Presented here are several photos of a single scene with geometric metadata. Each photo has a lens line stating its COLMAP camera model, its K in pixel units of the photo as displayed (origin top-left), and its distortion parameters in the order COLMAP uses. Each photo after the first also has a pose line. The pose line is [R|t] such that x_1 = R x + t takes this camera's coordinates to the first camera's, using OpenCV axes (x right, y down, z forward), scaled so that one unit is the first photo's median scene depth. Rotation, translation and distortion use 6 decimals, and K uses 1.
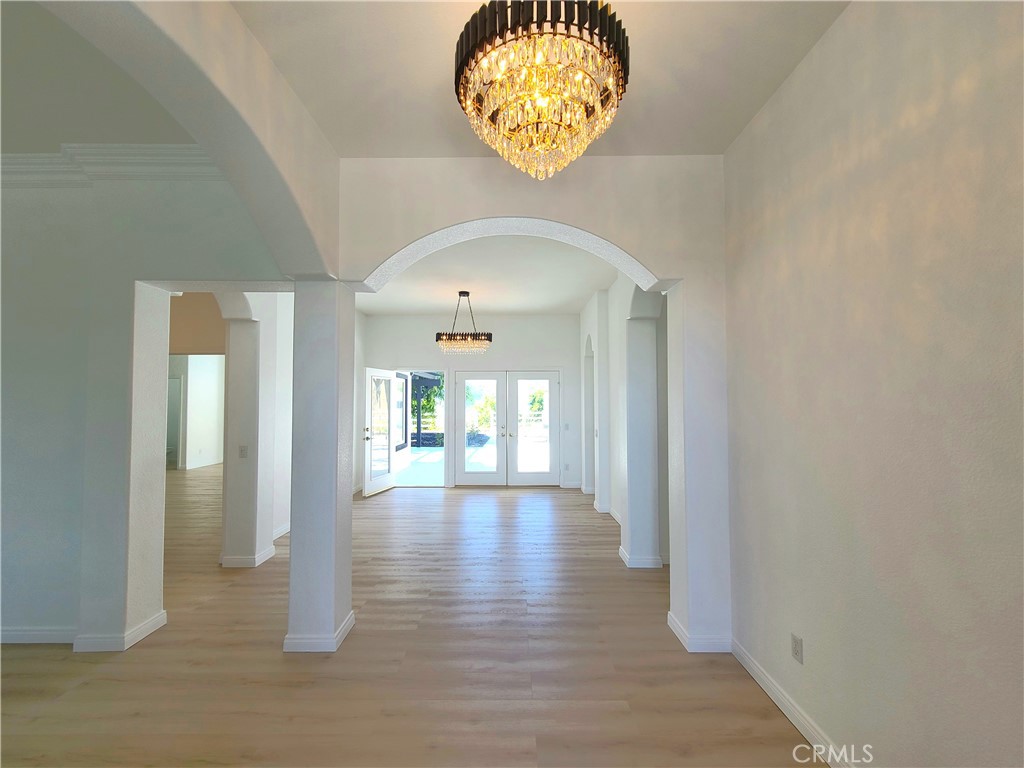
lens RADIAL K [[419.7, 0, 513.1], [0, 419.7, 386.2], [0, 0, 1]] dist [0.001138, 0.000142]
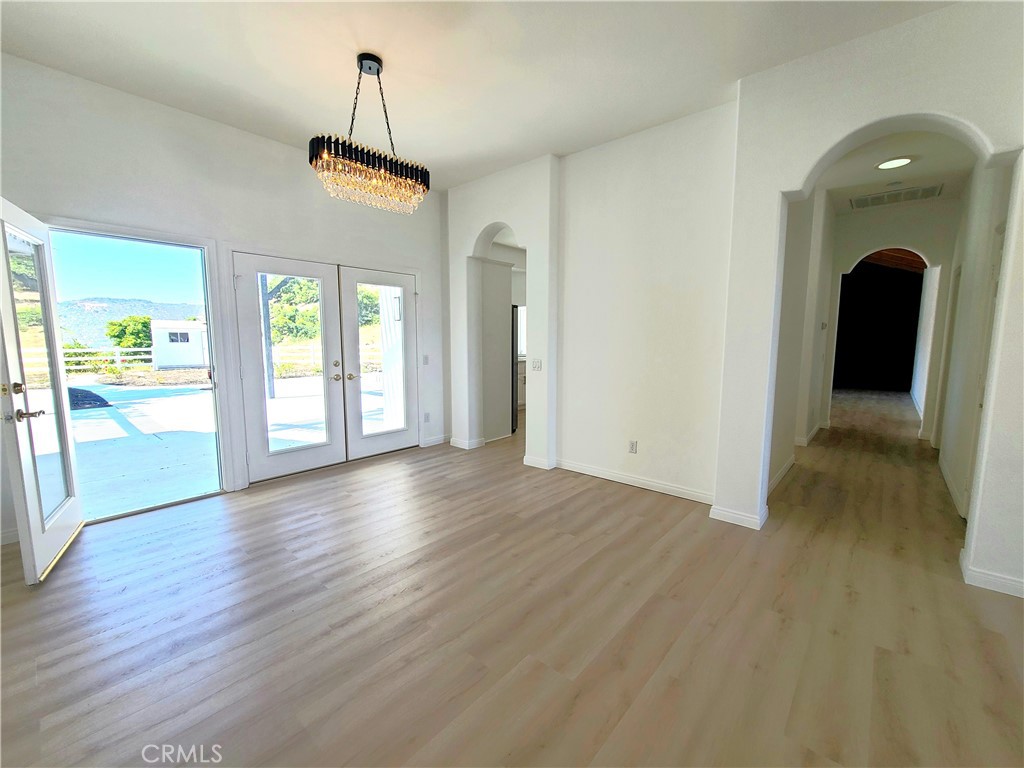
lens RADIAL K [[419.7, 0, 512.0], [0, 419.7, 385.6], [0, 0, 1]] dist [0.001138, 0.000142]
pose [[0.662157, -0.081515, 0.744918, -0.296694], [-0.032699, 0.989976, 0.137397, 0.039179], [-0.748651, -0.115336, 0.652854, 0.442726]]
